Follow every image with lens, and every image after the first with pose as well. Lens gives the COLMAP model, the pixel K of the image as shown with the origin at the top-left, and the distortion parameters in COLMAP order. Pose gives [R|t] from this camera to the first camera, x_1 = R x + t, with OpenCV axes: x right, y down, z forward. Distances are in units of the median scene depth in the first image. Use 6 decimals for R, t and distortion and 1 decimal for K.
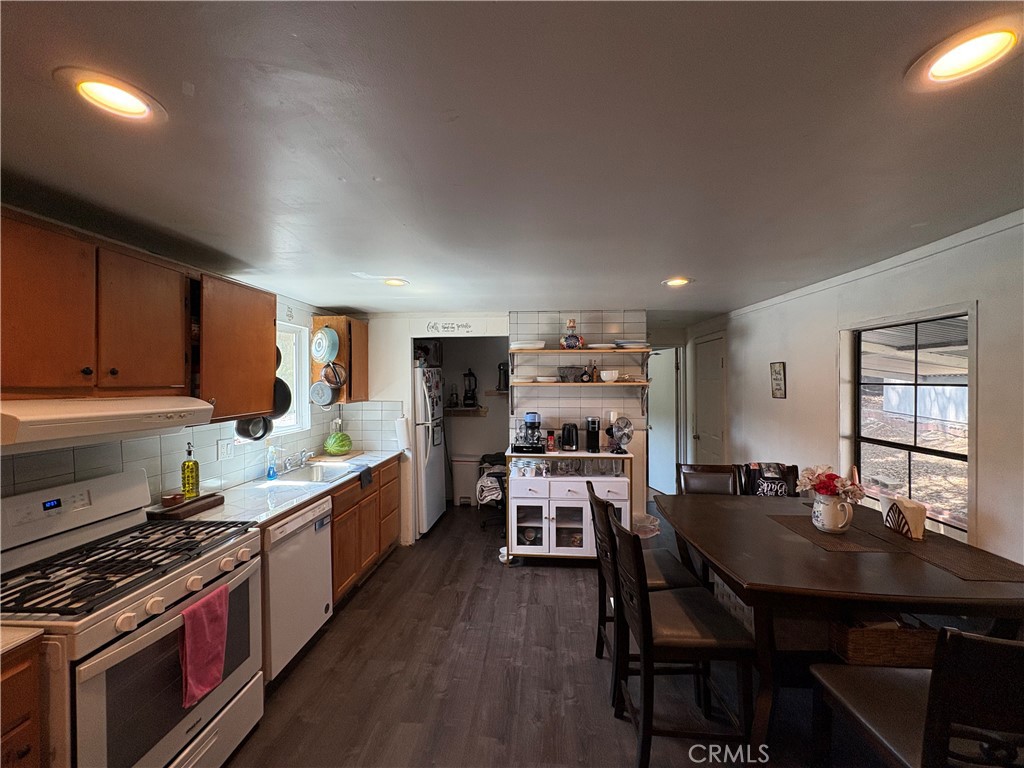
lens RADIAL K [[411.6, 0, 513.0], [0, 411.6, 384.8], [0, 0, 1]] dist [0.000886, 0.000082]
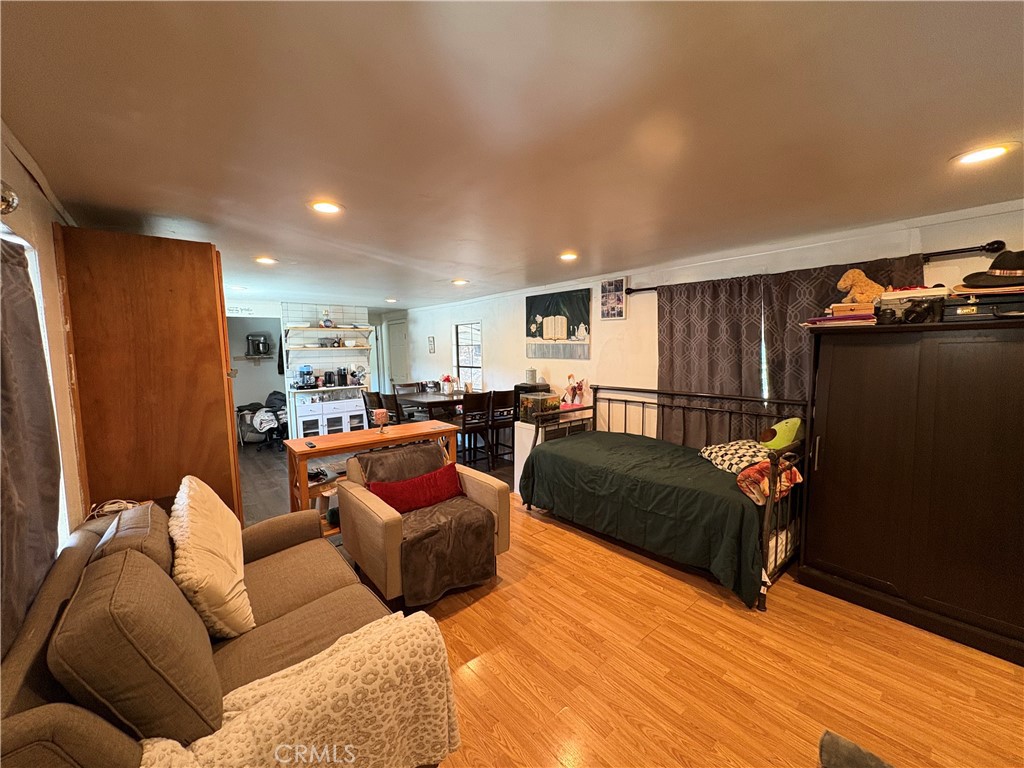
lens RADIAL K [[411.6, 0, 511.6], [0, 411.6, 385.5], [0, 0, 1]] dist [0.000886, 0.000082]
pose [[0.717962, -0.077239, 0.691783, -0.511026], [0.025393, 0.996069, 0.084860, 0.025804], [-0.695619, -0.043360, 0.717102, -0.771050]]
